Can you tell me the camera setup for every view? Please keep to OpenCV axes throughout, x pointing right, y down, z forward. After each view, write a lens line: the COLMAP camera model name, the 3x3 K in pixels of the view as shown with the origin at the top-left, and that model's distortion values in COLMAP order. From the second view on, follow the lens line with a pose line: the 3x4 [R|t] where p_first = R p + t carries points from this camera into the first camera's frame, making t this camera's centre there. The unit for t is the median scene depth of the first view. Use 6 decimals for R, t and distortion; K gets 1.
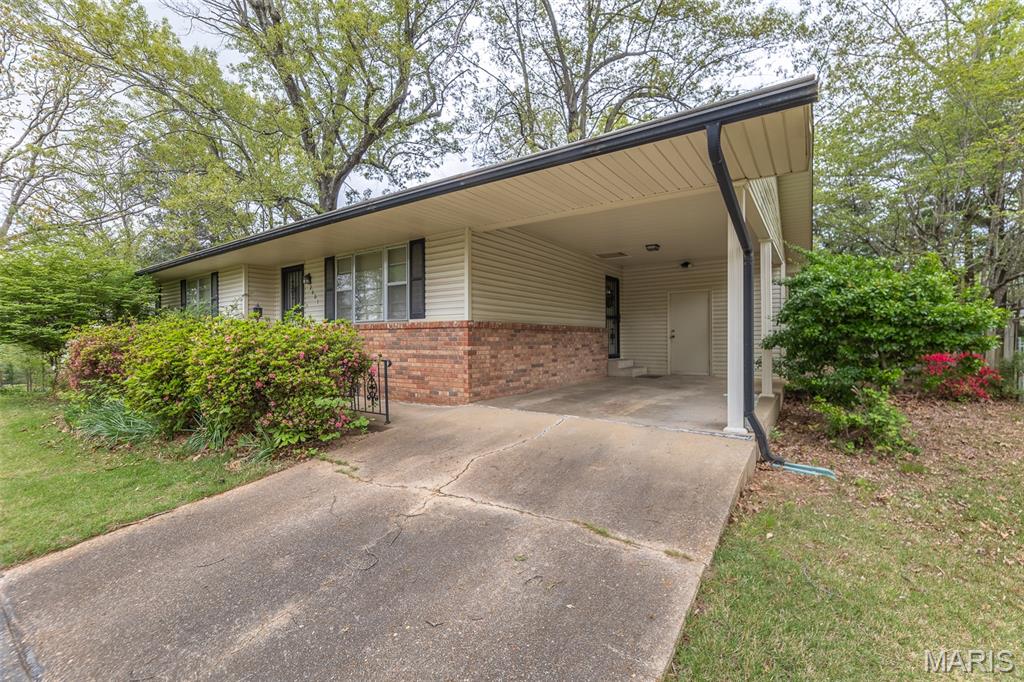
lens RADIAL K [[419.2, 0, 530.2], [0, 419.2, 341.2], [0, 0, 1]] dist [-0.000788, 0.000122]
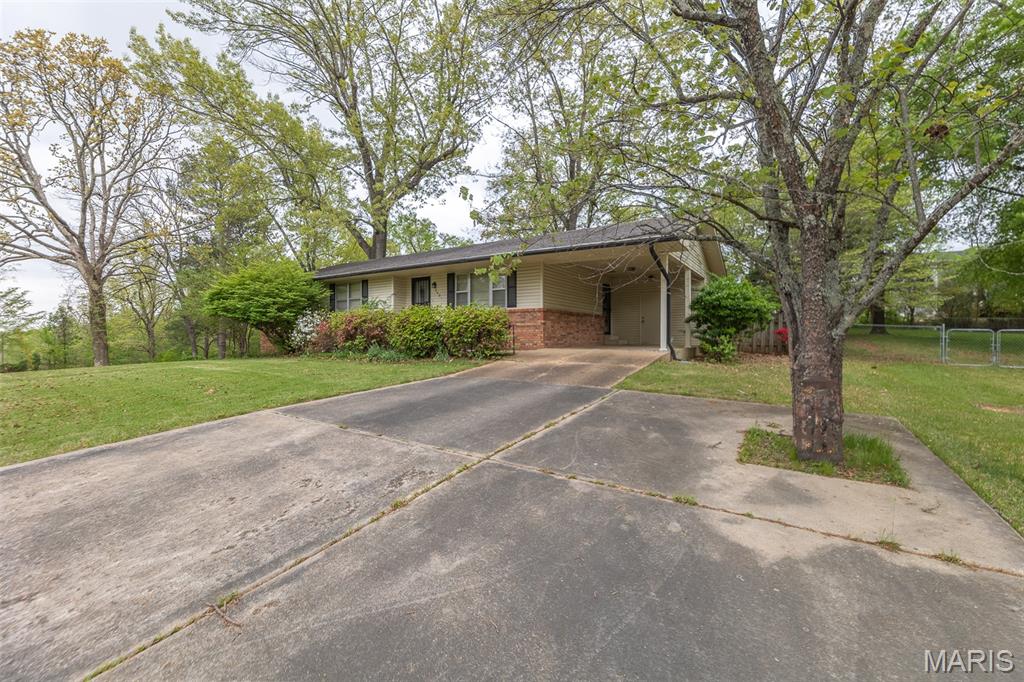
lens RADIAL K [[419.2, 0, 530.2], [0, 419.2, 341.2], [0, 0, 1]] dist [-0.000788, 0.000122]
pose [[0.998827, 0.000948, 0.048422, -0.279630], [-0.001157, 0.999990, 0.004294, 0.094521], [-0.048417, -0.004345, 0.998818, -0.953944]]
